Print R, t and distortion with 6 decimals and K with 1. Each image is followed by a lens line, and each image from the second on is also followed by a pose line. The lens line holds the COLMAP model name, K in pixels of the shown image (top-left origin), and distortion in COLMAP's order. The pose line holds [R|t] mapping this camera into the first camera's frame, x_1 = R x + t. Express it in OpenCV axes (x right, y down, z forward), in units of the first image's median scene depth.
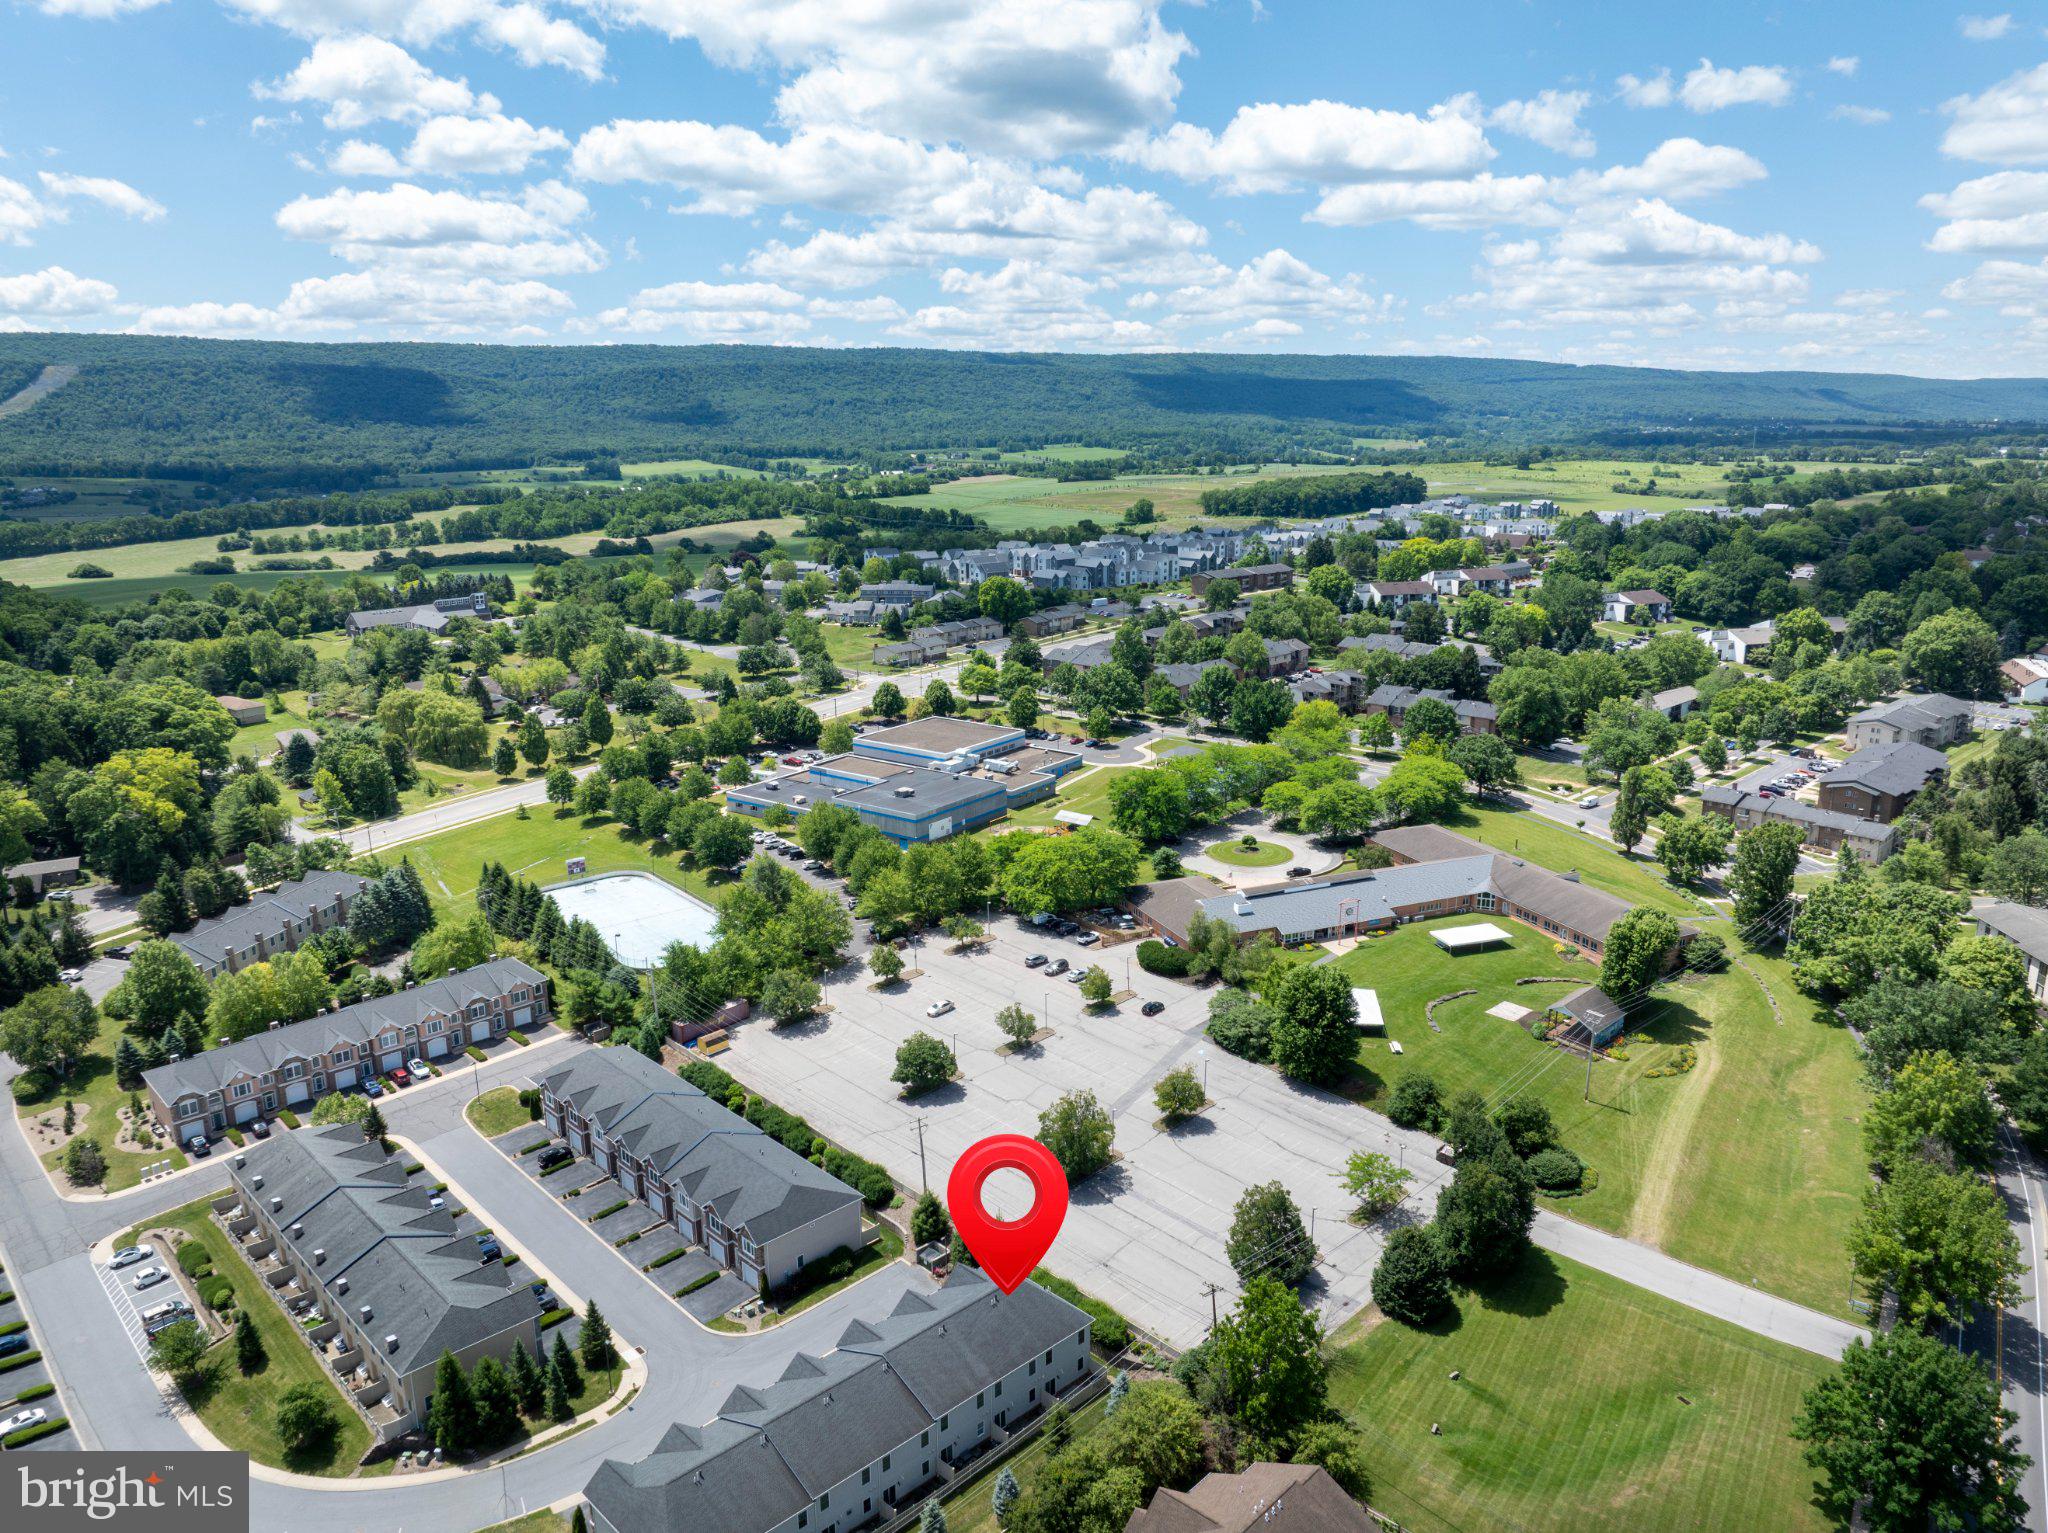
lens RADIAL K [[1440.8, 0, 1030.3], [0, 1440.8, 765.9], [0, 0, 1]] dist [-0.011321, -0.059667]
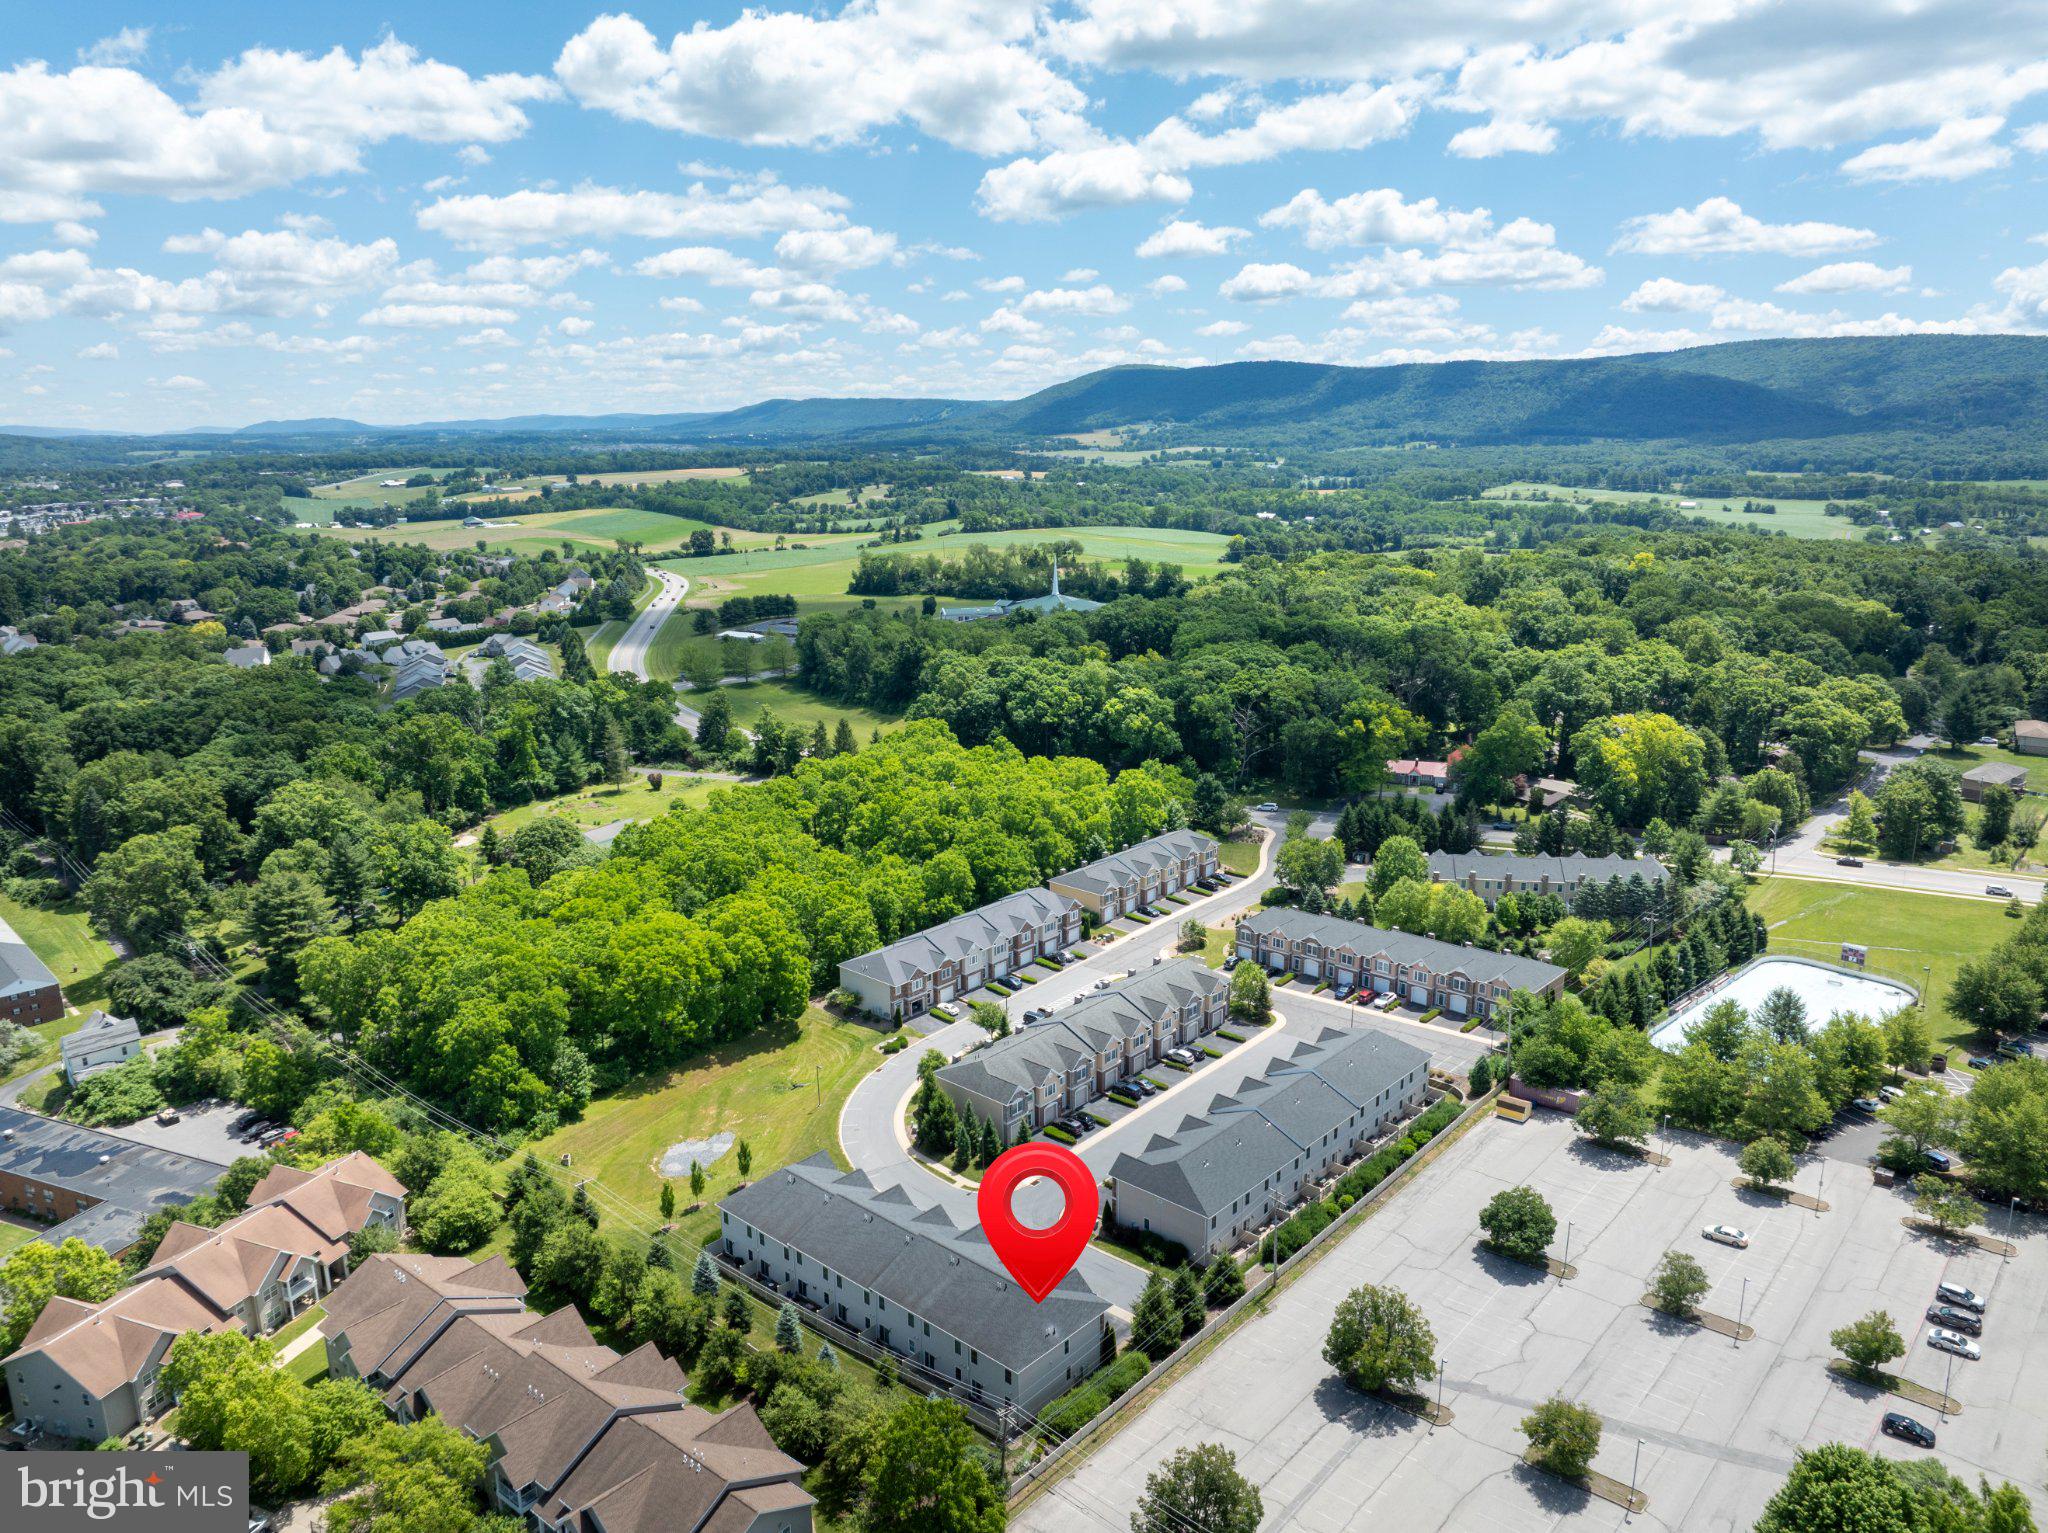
lens RADIAL K [[1440.8, 0, 1030.3], [0, 1440.8, 765.9], [0, 0, 1]] dist [-0.011321, -0.059667]
pose [[0.055926, 0.235445, -0.970277, 0.580879], [-0.235401, 0.947511, 0.216353, -0.133116], [0.970288, 0.216305, 0.108415, 0.564415]]
